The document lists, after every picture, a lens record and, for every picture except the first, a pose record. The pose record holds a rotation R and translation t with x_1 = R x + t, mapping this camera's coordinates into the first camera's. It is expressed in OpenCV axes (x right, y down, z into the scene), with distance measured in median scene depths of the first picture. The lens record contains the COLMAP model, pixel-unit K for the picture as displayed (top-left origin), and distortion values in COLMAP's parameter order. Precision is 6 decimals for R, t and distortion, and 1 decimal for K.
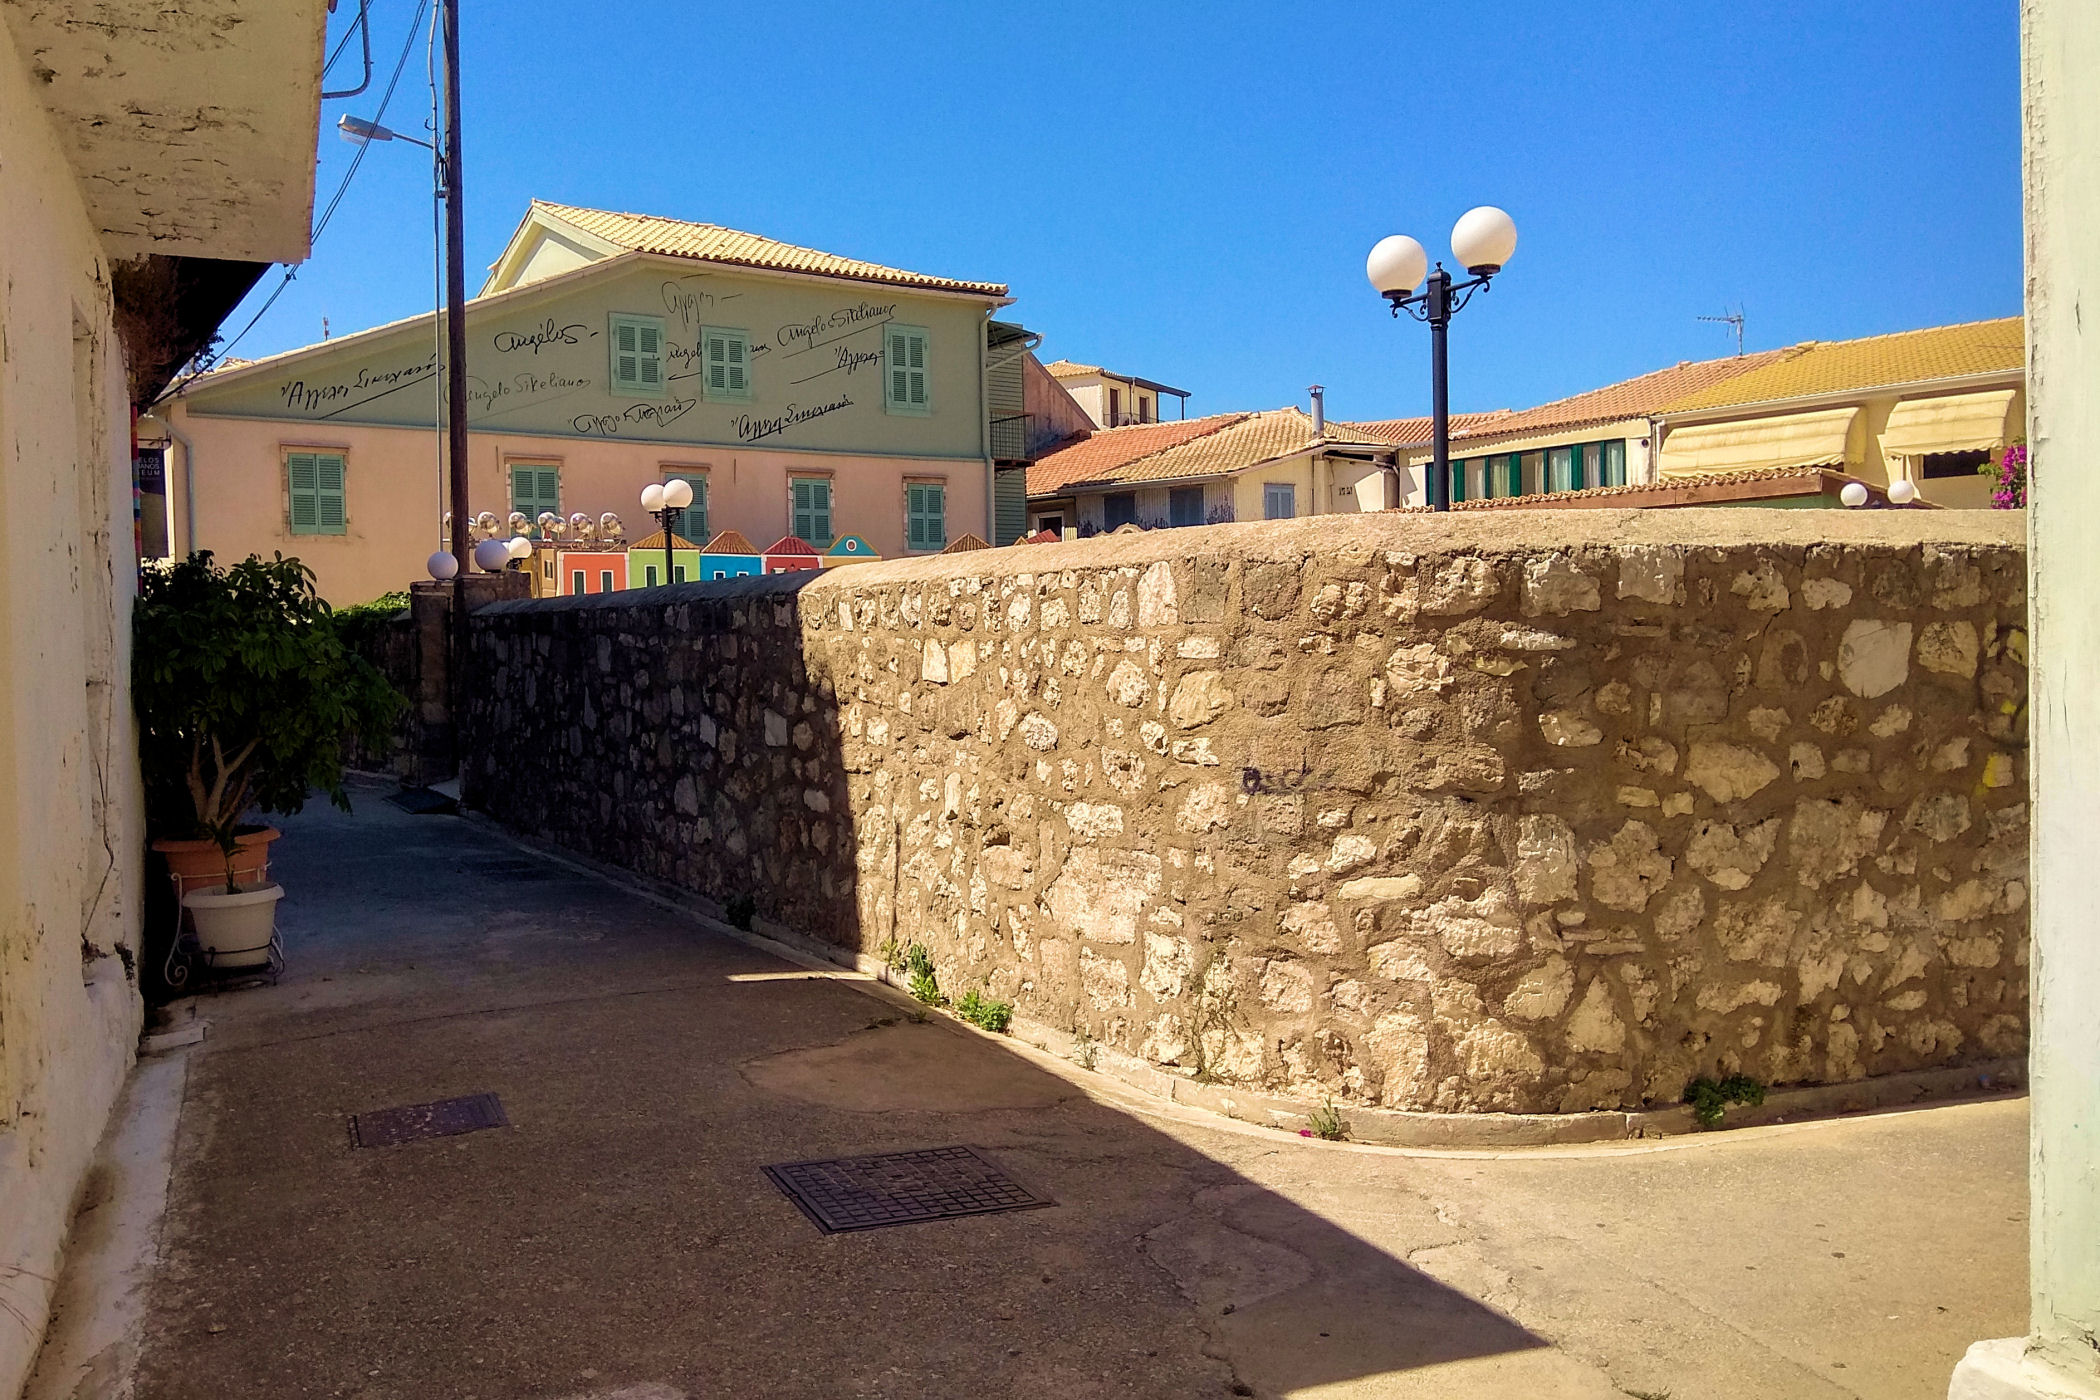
lens RADIAL K [[1624.1, 0, 1054.7], [0, 1624.1, 707.4], [0, 0, 1]] dist [0.064697, -0.136647]
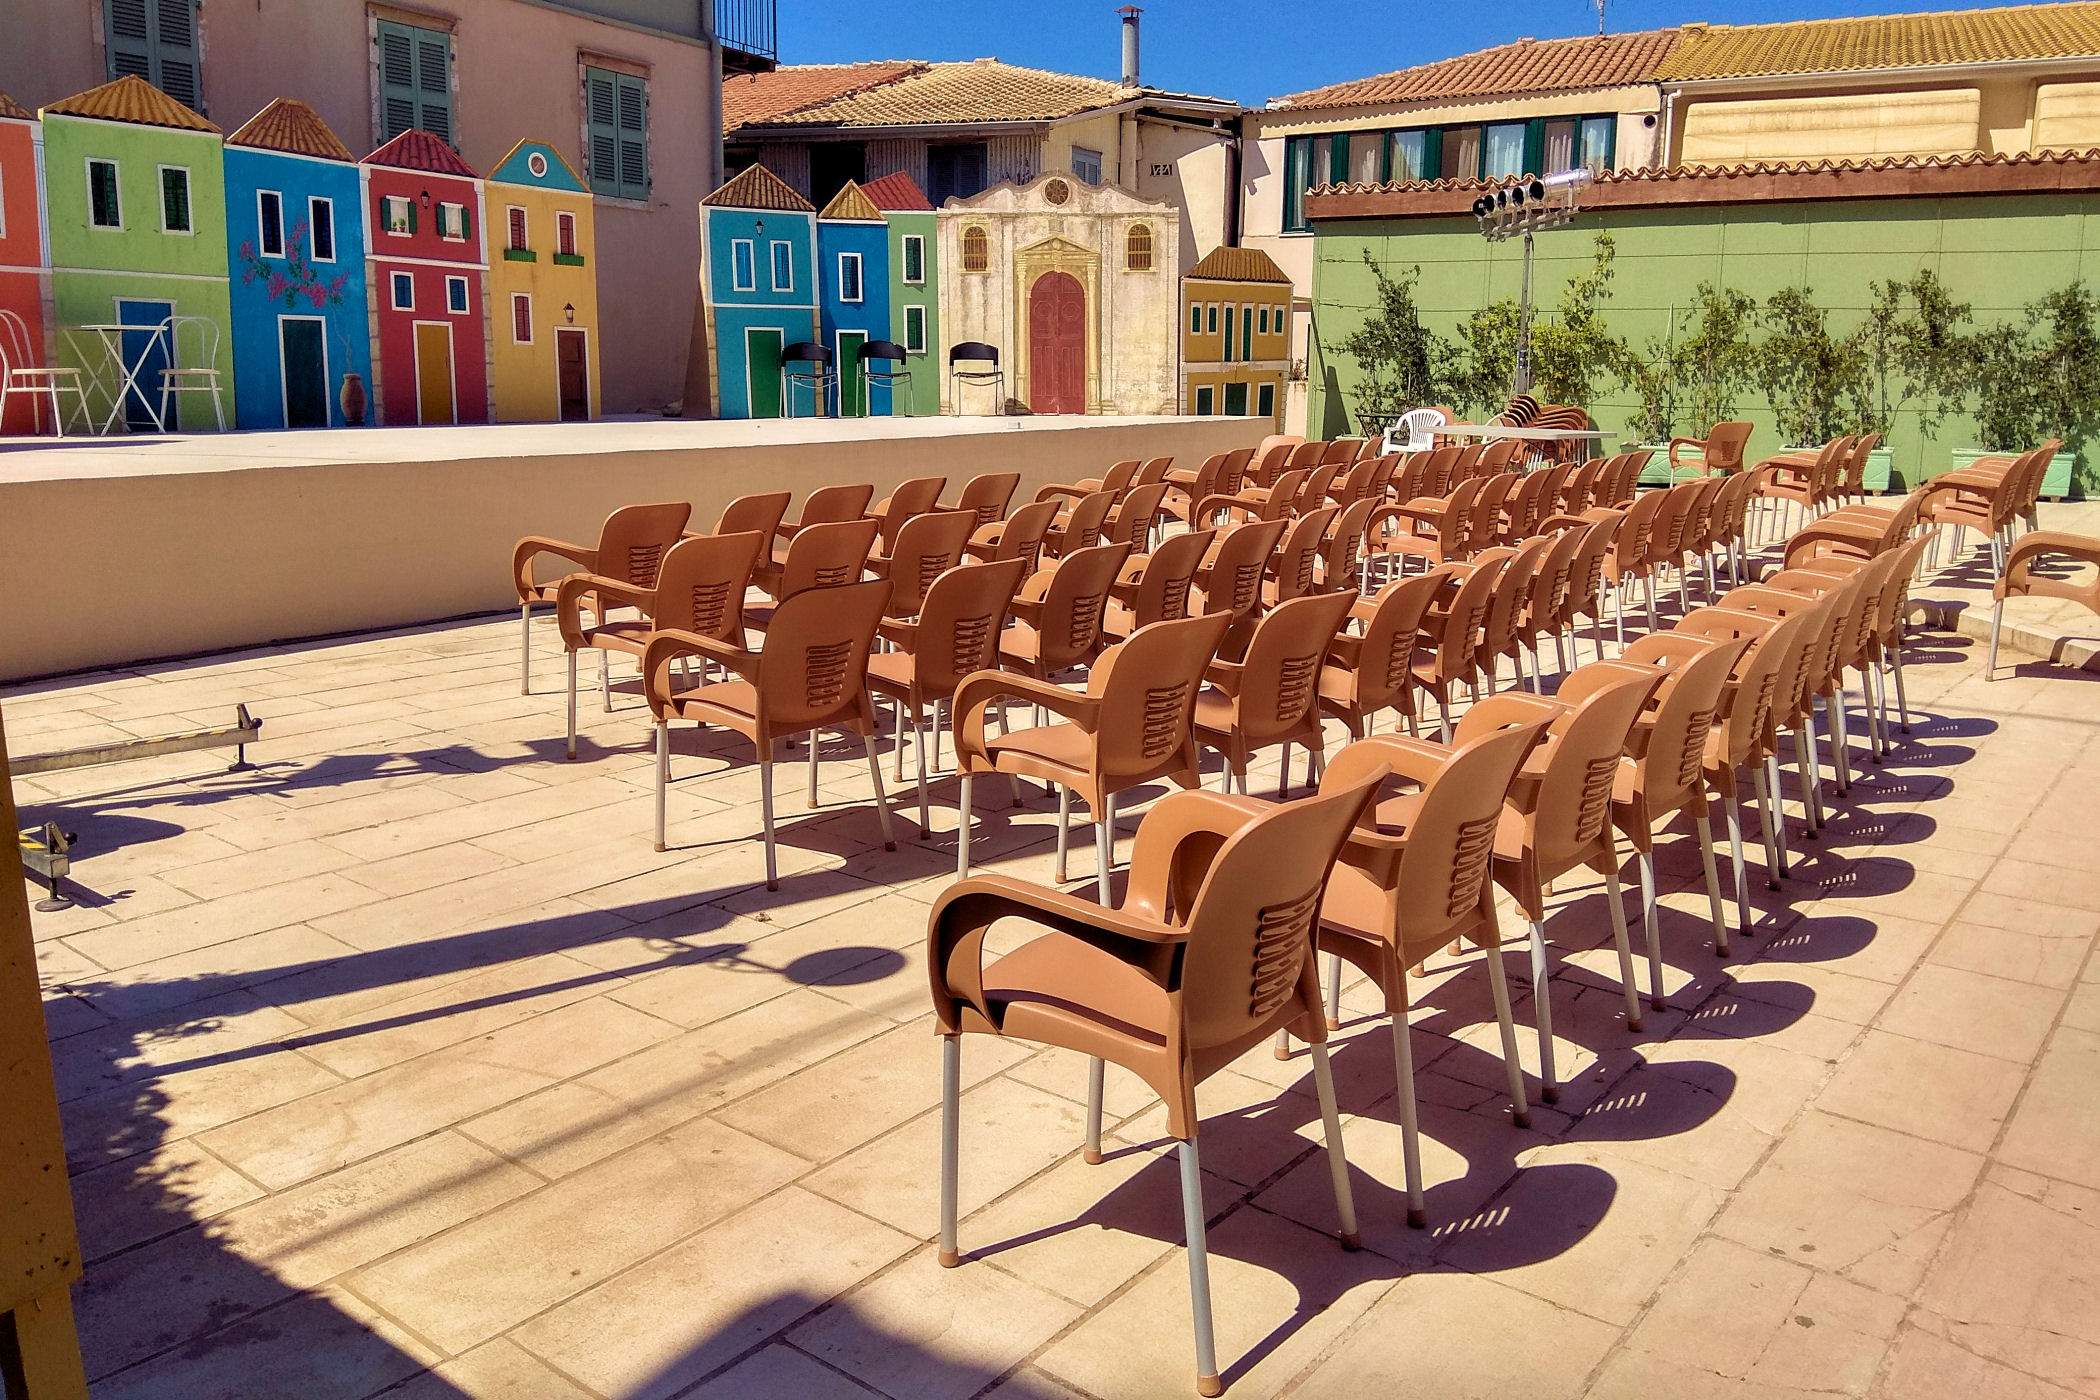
lens RADIAL K [[1606.5, 0, 1050.6], [0, 1606.5, 620.2], [0, 0, 1]] dist [0.081099, -0.159076]
pose [[0.934205, -0.019541, 0.356201, -0.139595], [-0.019980, 0.994065, 0.106935, -0.017902], [-0.356177, -0.107016, 0.928270, 0.434660]]
